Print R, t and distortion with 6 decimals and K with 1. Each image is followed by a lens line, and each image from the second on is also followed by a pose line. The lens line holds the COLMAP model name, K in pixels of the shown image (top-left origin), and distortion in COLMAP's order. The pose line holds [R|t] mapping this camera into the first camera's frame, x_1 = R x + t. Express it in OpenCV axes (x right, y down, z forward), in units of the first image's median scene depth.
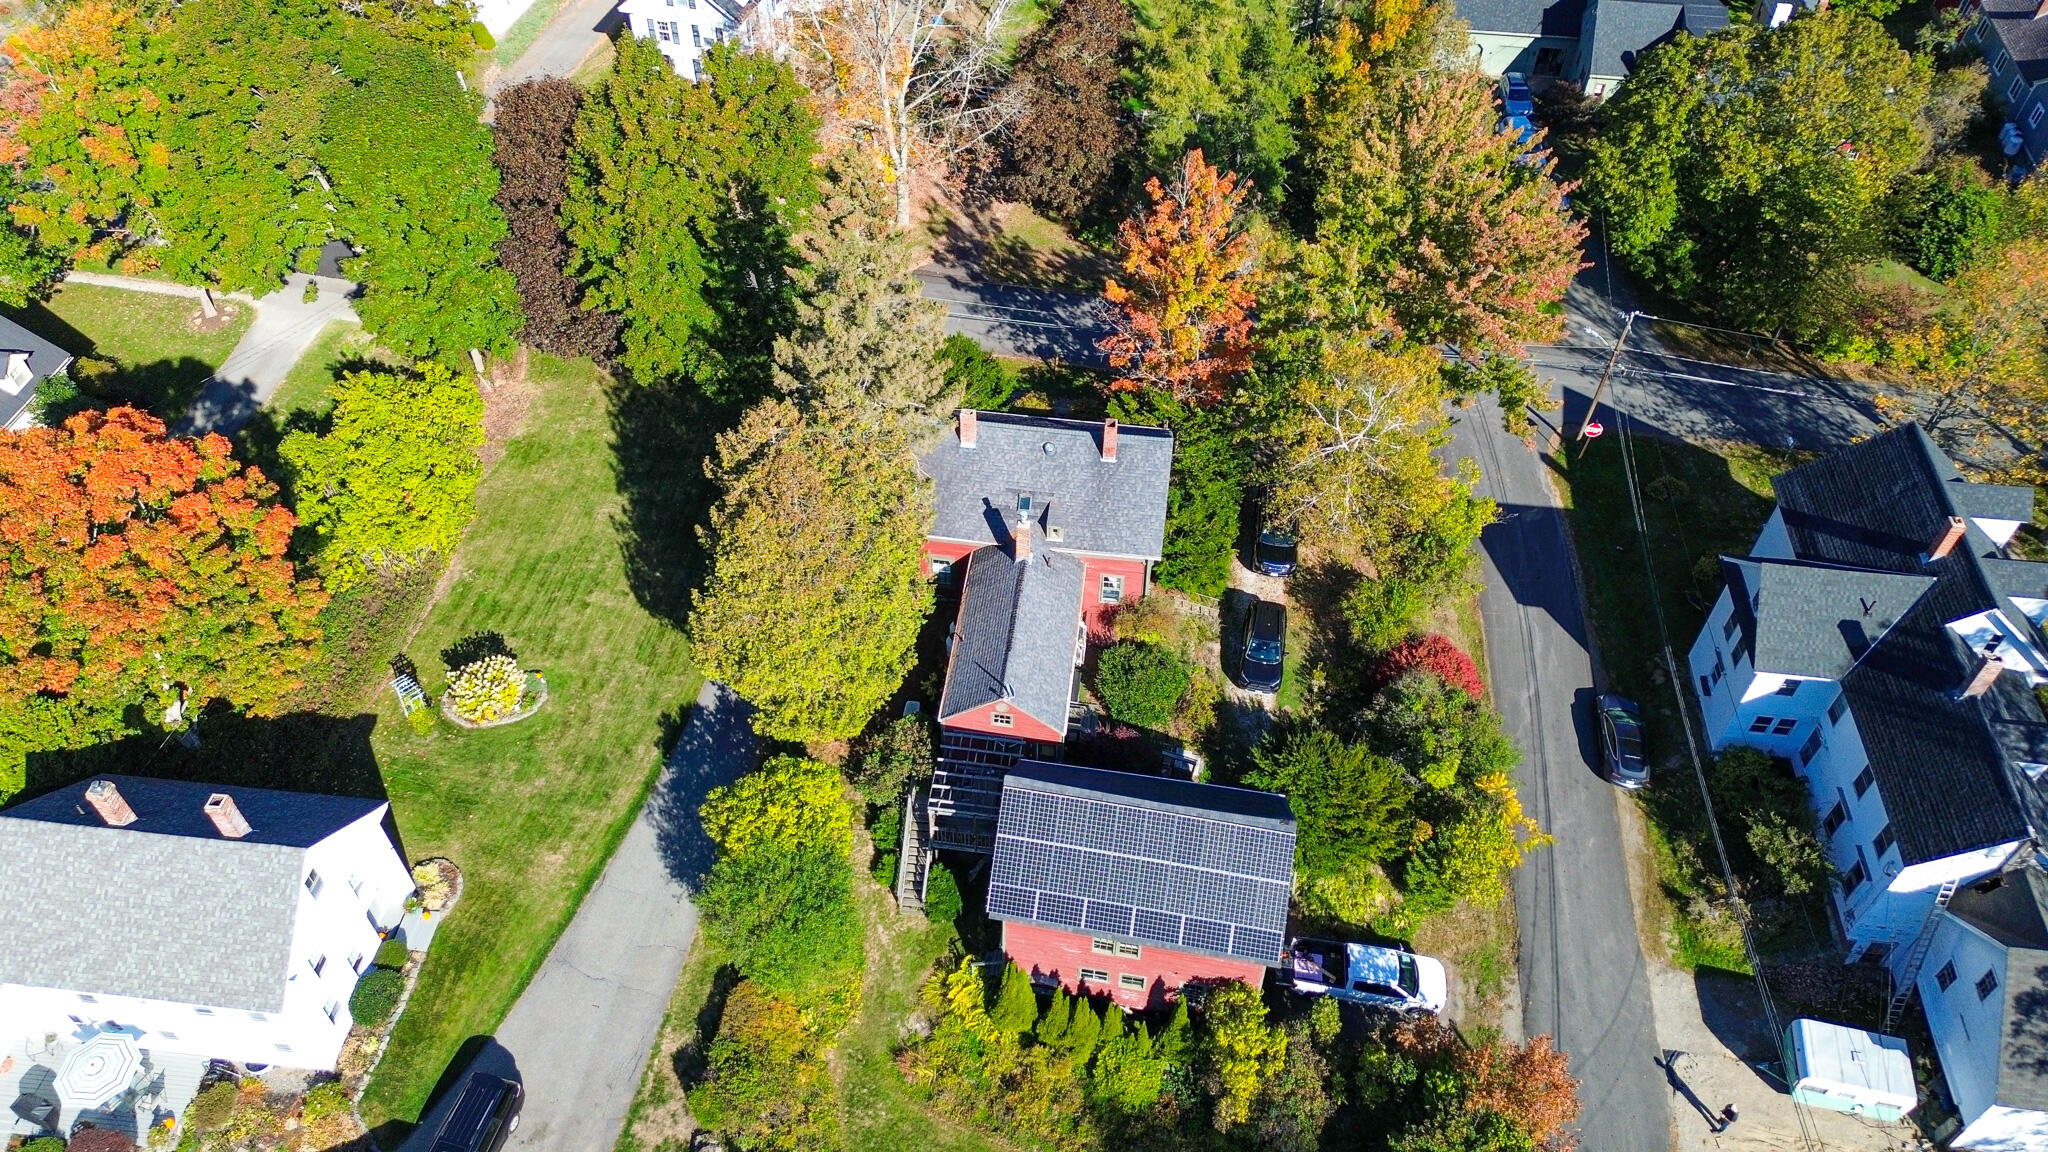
lens RADIAL K [[1446.3, 0, 1024.6], [0, 1446.3, 568.0], [0, 0, 1]] dist [0.080890, -0.075668]
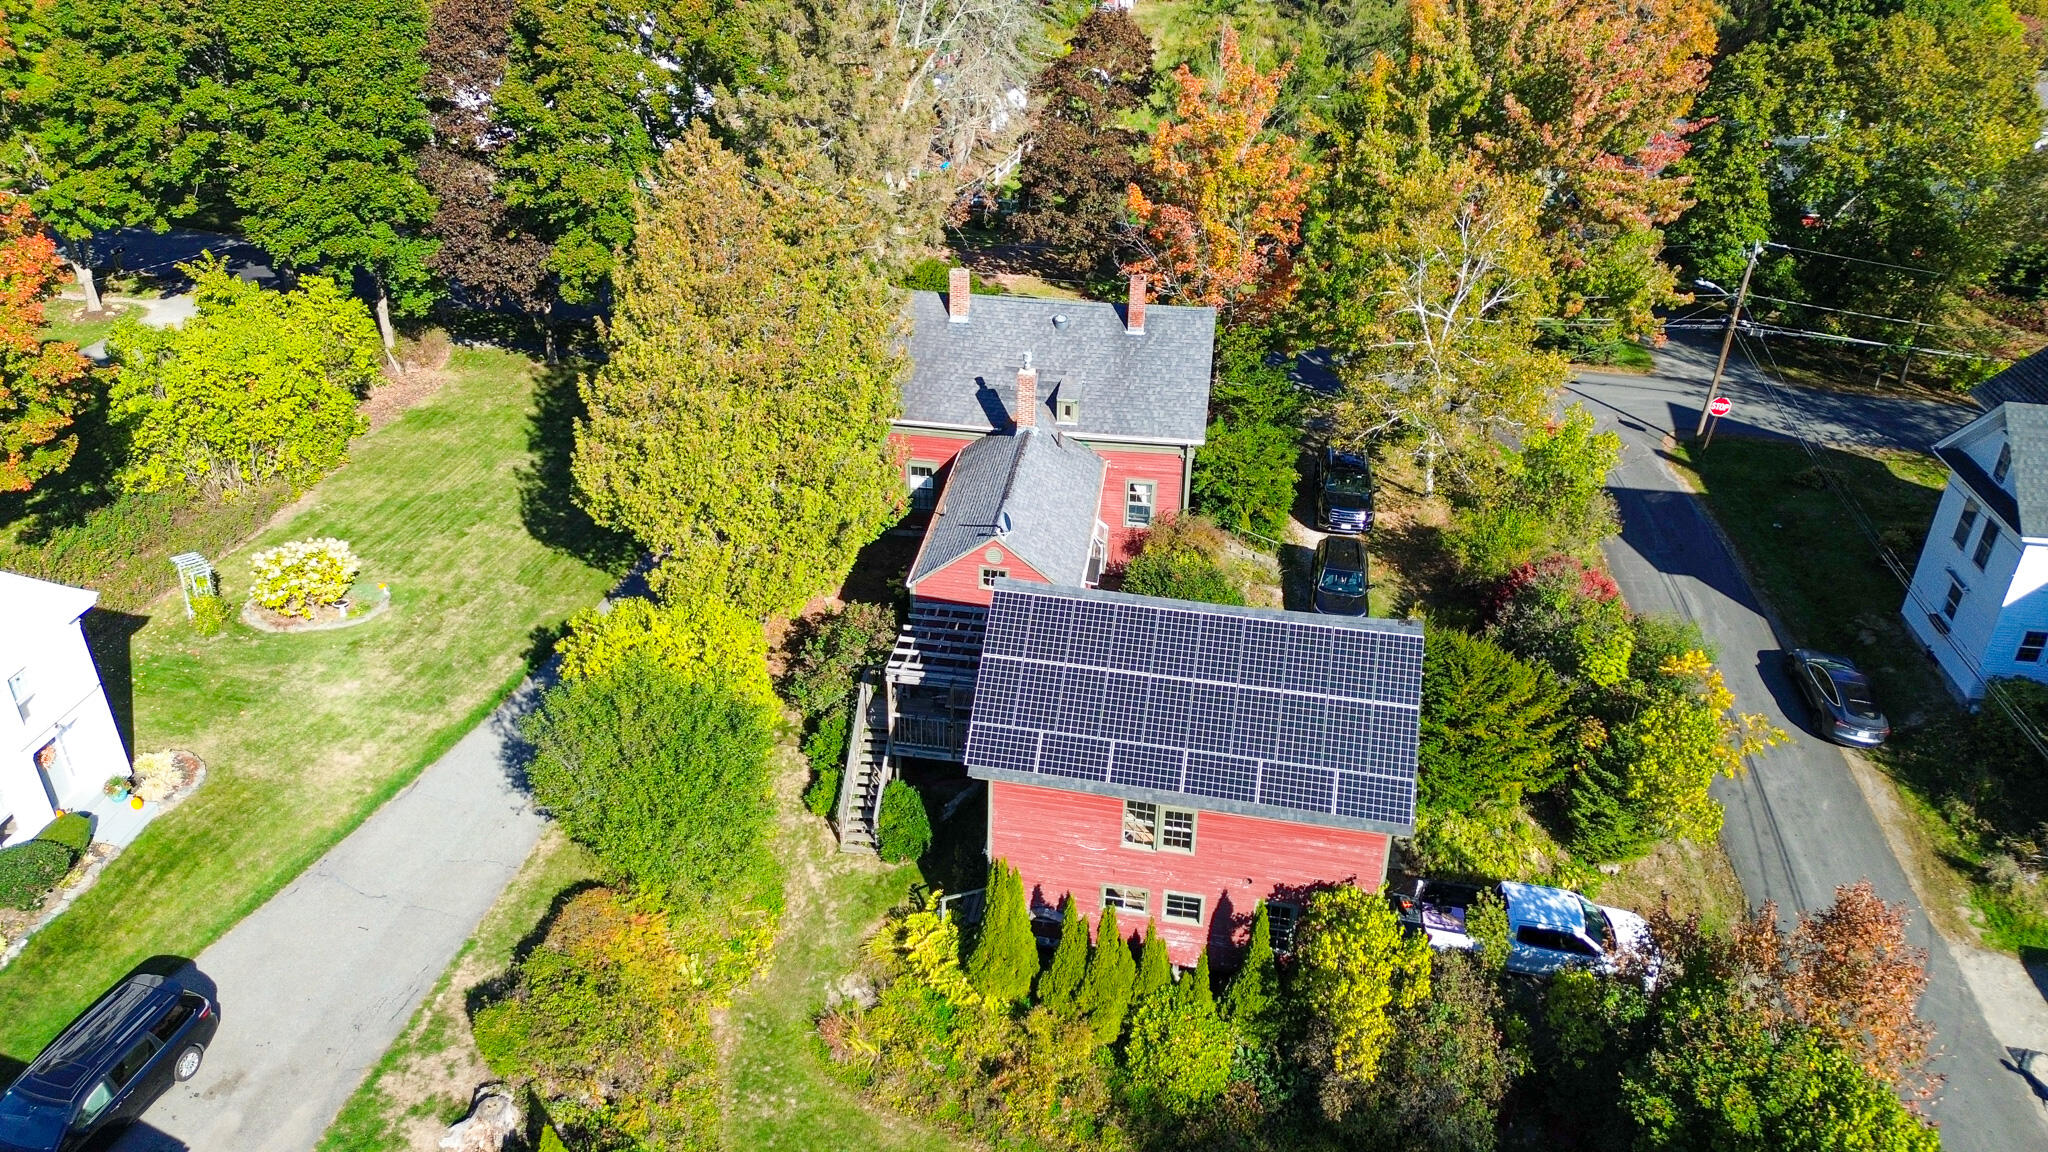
lens RADIAL K [[1446.3, 0, 1024.6], [0, 1446.3, 568.0], [0, 0, 1]] dist [0.080890, -0.075668]
pose [[0.999920, 0.010417, -0.007144, 0.004849], [-0.012101, 0.952151, -0.305388, 0.315205], [0.003621, 0.305450, 0.952201, 0.300891]]
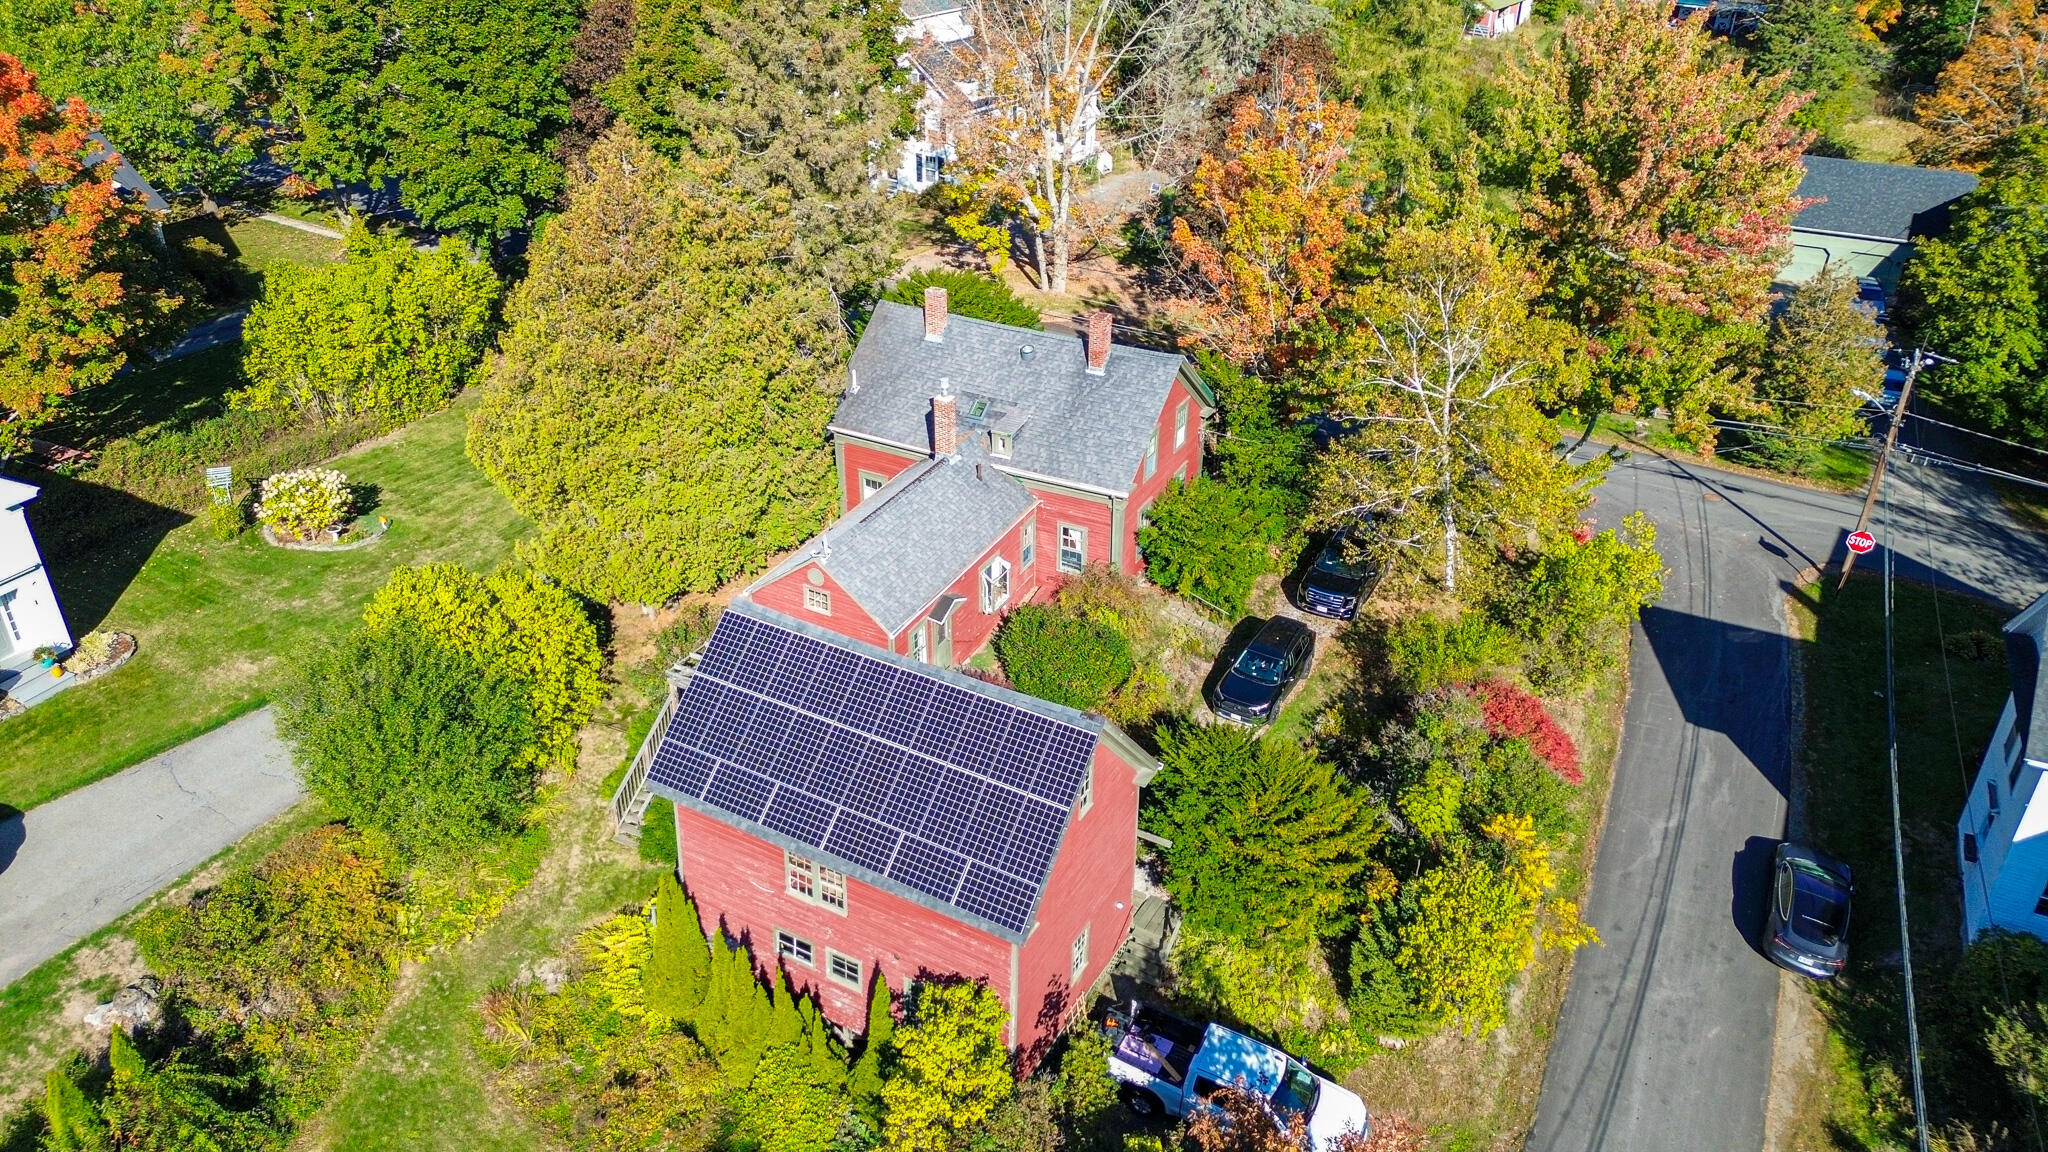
lens RADIAL K [[1446.3, 0, 1024.6], [0, 1446.3, 568.0], [0, 0, 1]] dist [0.080890, -0.075668]
pose [[0.941514, 0.164199, -0.294262, 0.284065], [-0.246901, 0.930436, -0.270791, 0.254176], [0.229329, 0.327608, 0.916560, 0.352626]]
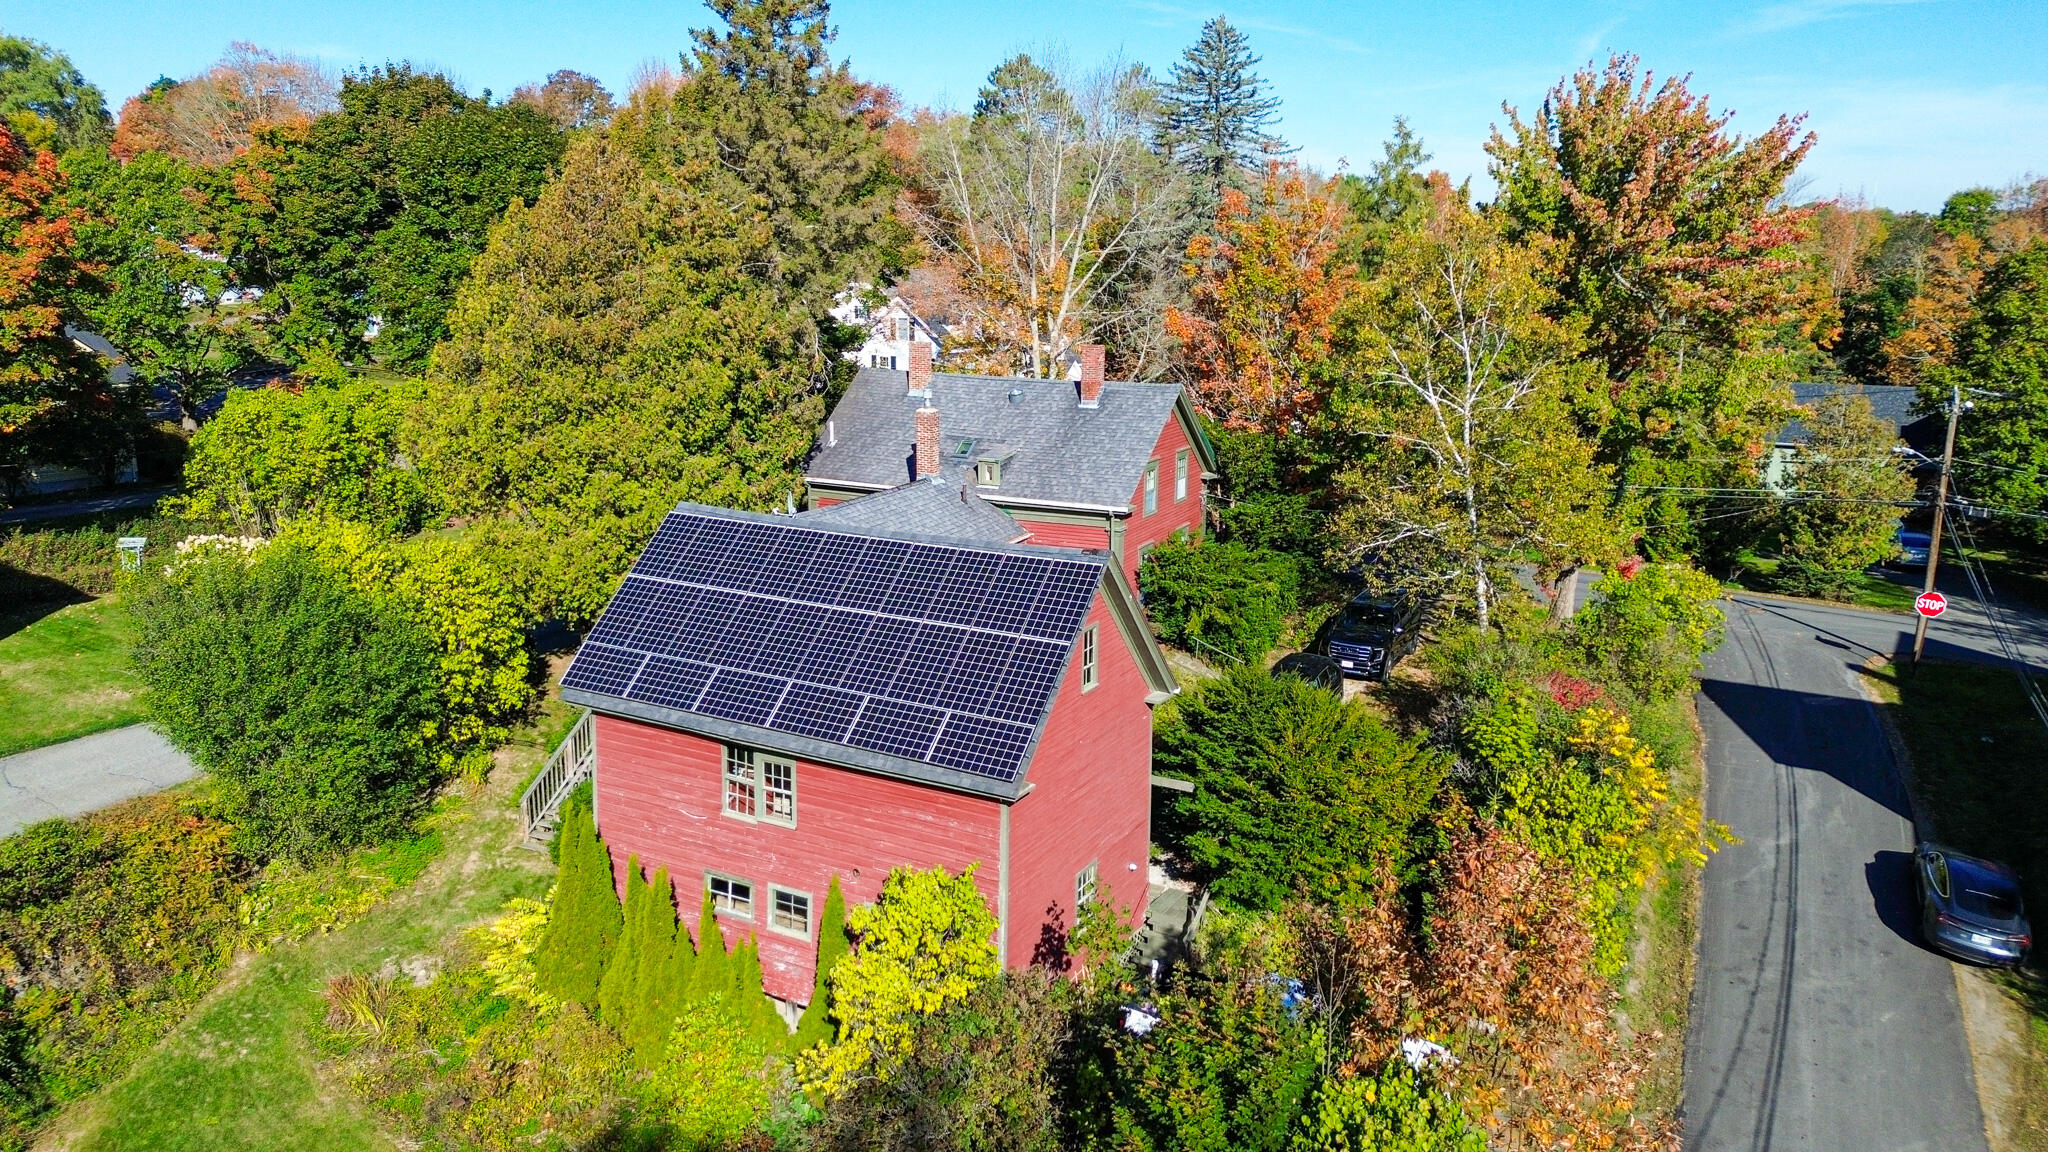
lens RADIAL K [[1446.3, 0, 1024.6], [0, 1446.3, 568.0], [0, 0, 1]] dist [0.080890, -0.075668]
pose [[0.944797, 0.070052, -0.320080, 0.282322], [-0.238993, 0.815604, -0.526947, 0.402295], [0.224145, 0.574355, 0.787322, 0.513074]]
